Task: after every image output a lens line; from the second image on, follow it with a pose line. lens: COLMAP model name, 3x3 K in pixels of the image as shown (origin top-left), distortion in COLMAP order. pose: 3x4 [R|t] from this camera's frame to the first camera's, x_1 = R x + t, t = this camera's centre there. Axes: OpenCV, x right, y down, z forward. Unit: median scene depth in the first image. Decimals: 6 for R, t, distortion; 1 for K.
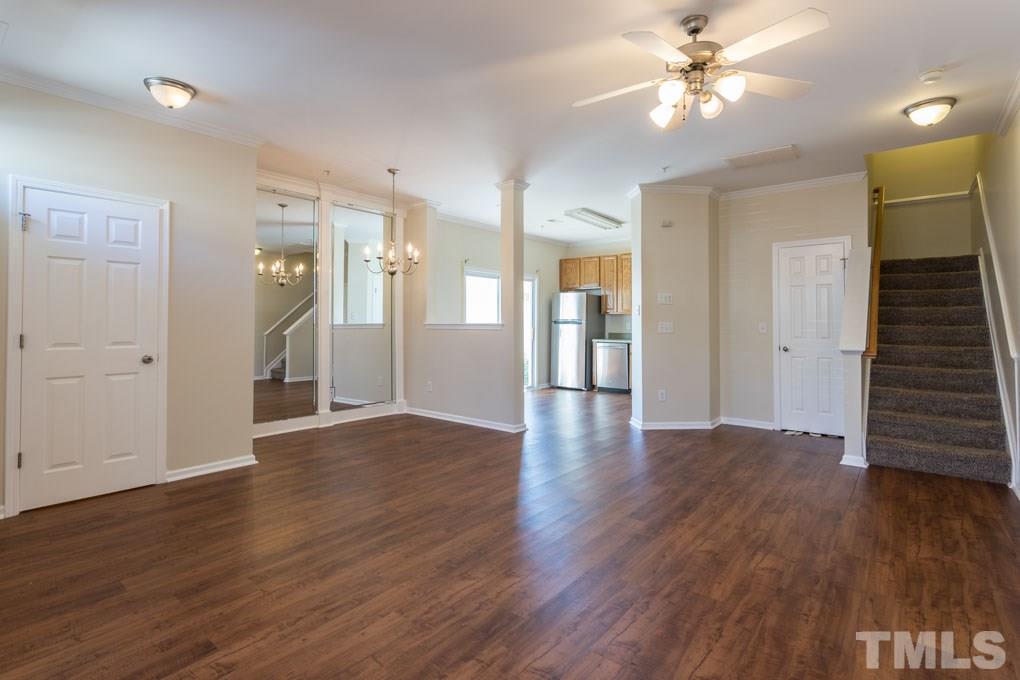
lens RADIAL K [[490.3, 0, 511.6], [0, 490.3, 317.2], [0, 0, 1]] dist [-0.000895, -0.000071]
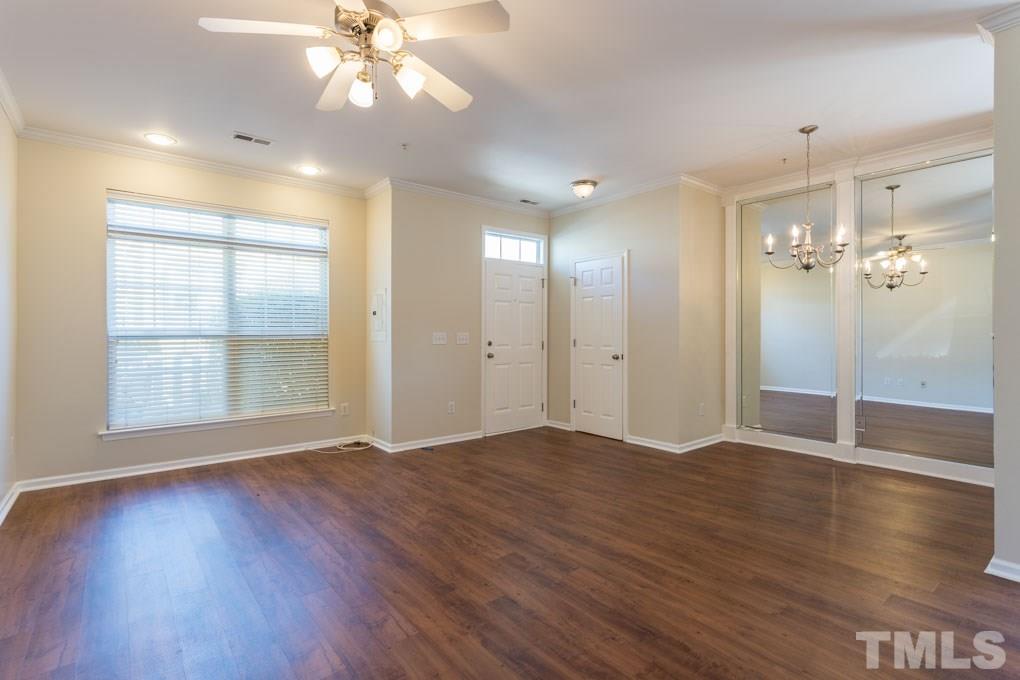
lens RADIAL K [[486.3, 0, 509.9], [0, 486.3, 337.6], [0, 0, 1]] dist [-0.002753, -0.000416]
pose [[-0.210210, 0.005986, -0.977638, 0.777177], [0.012406, 0.999917, 0.003455, 0.015439], [0.977577, -0.011402, -0.210267, 0.957873]]
